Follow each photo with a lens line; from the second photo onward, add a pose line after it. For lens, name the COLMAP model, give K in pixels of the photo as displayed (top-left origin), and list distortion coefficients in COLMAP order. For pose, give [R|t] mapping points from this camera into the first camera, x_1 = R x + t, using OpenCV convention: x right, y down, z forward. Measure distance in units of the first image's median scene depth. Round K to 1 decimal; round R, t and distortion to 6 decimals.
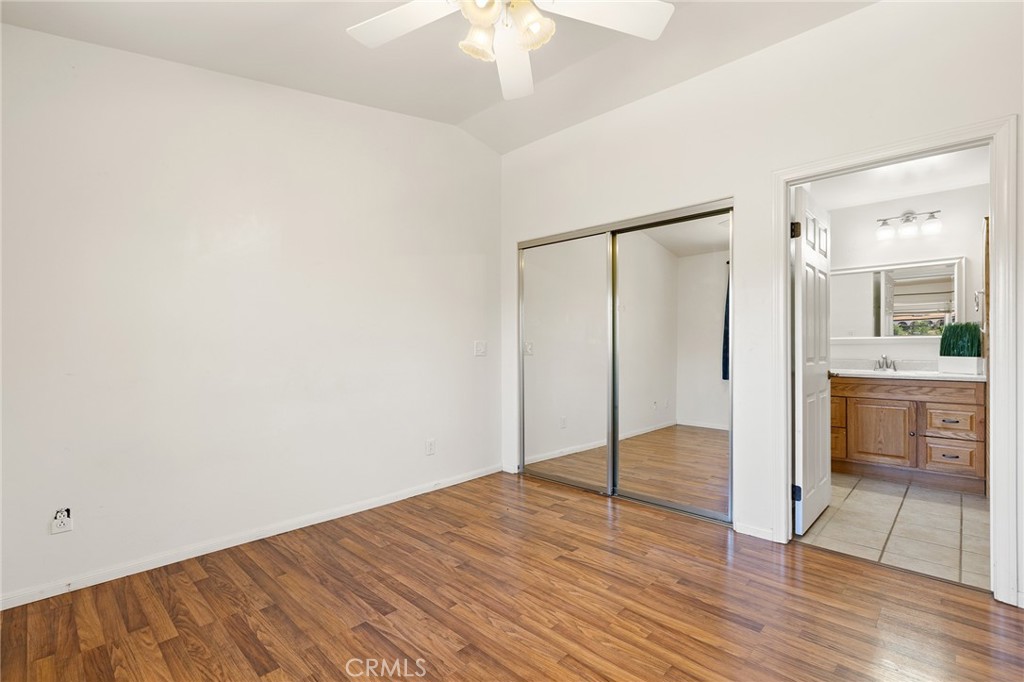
lens RADIAL K [[462.5, 0, 518.2], [0, 462.5, 332.7], [0, 0, 1]] dist [-0.000171, -0.000347]
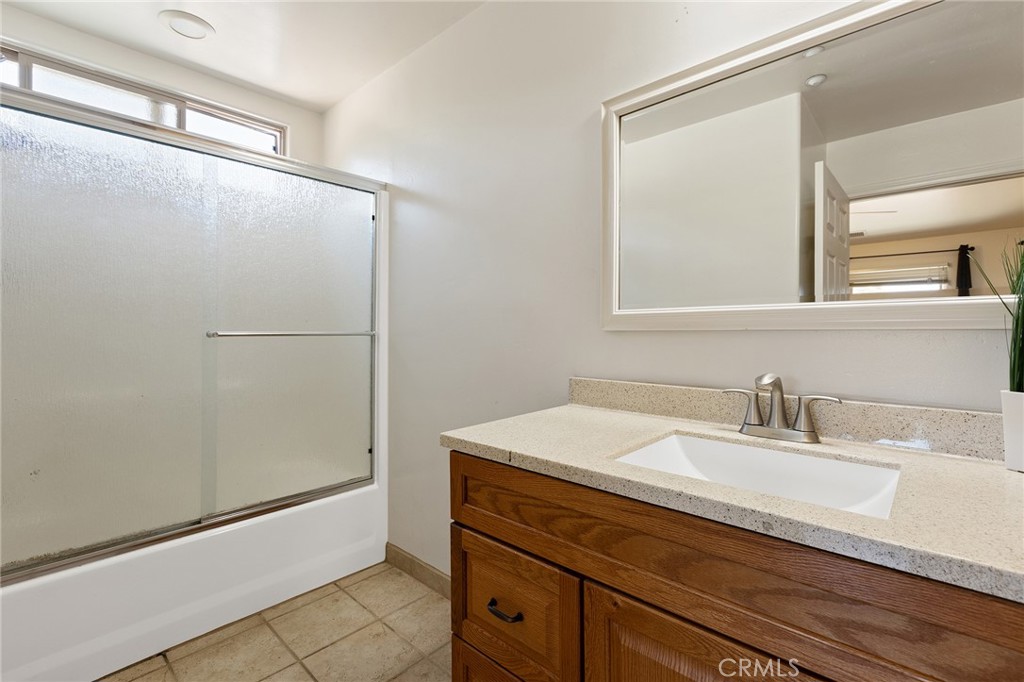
lens RADIAL K [[462.5, 0, 518.2], [0, 462.5, 332.7], [0, 0, 1]] dist [-0.000171, -0.000347]
pose [[0.999807, -0.015390, 0.012242, 0.663616], [0.014801, 0.998795, 0.046793, 0.015148], [-0.012947, -0.046603, 0.998830, 0.772518]]
